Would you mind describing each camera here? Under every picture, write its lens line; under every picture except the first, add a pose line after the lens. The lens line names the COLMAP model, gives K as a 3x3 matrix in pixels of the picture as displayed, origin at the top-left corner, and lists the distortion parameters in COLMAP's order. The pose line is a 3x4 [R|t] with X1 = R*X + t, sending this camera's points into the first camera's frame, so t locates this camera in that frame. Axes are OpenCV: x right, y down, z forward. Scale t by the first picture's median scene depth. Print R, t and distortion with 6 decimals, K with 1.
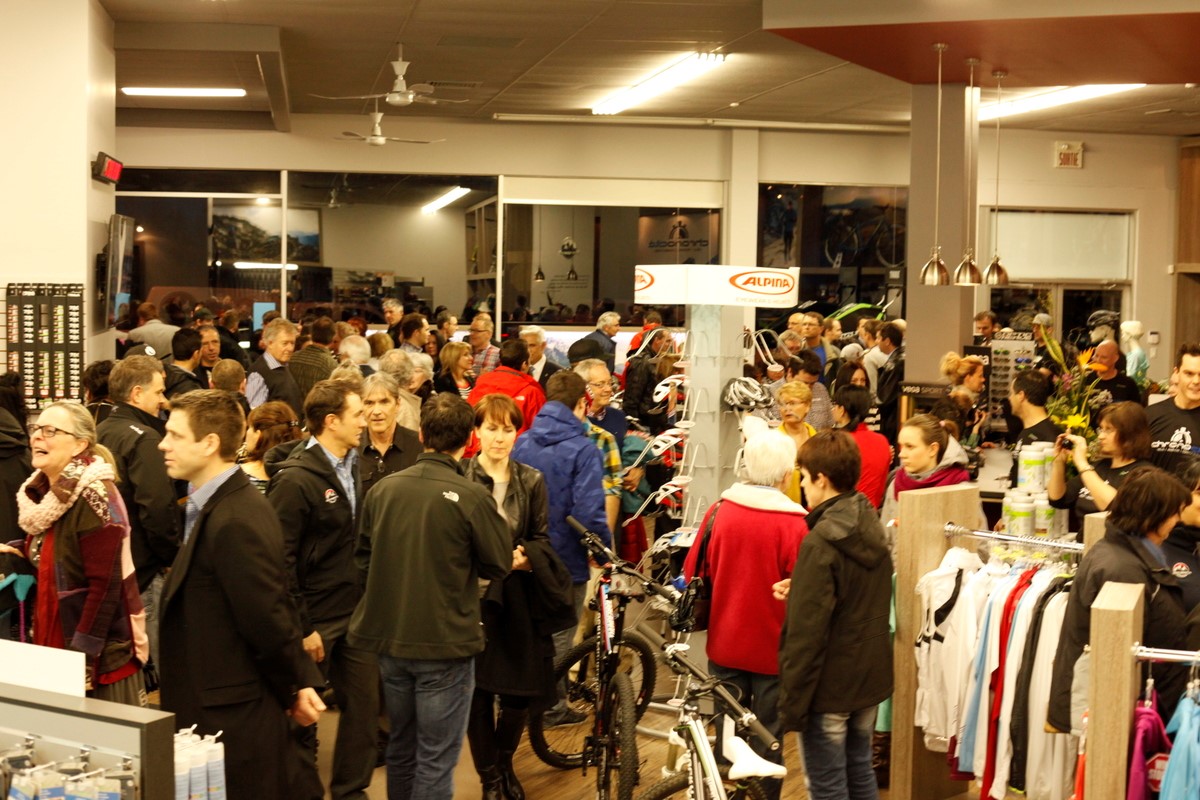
lens RADIAL K [[1719.8, 0, 598.8], [0, 1719.8, 398.5], [0, 0, 1]] dist [0.017814, 0.000000]
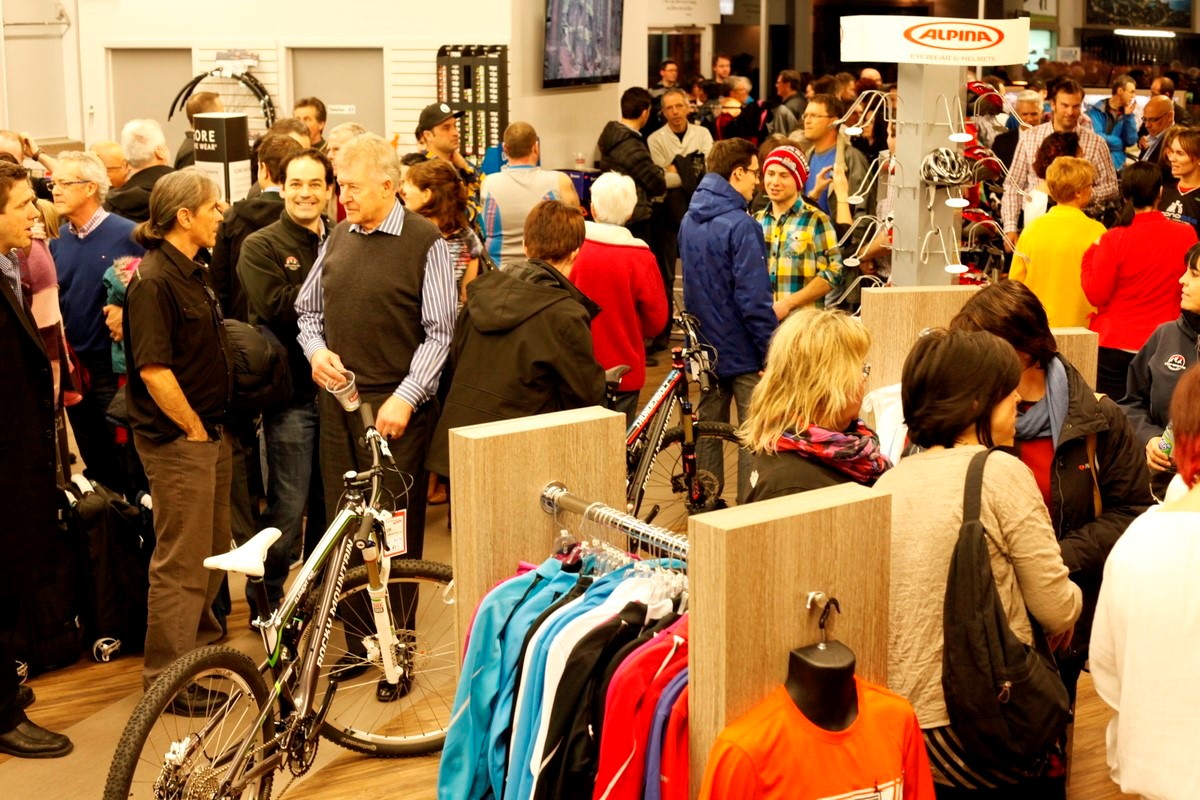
lens RADIAL K [[1719.8, 0, 600.2], [0, 1719.8, 401.7], [0, 0, 1]] dist [0.017814, 0.000000]
pose [[0.811932, 0.114173, -0.572479, 0.367488], [-0.038534, 0.989031, 0.142596, -0.004300], [0.582479, -0.093718, 0.807425, 0.179491]]
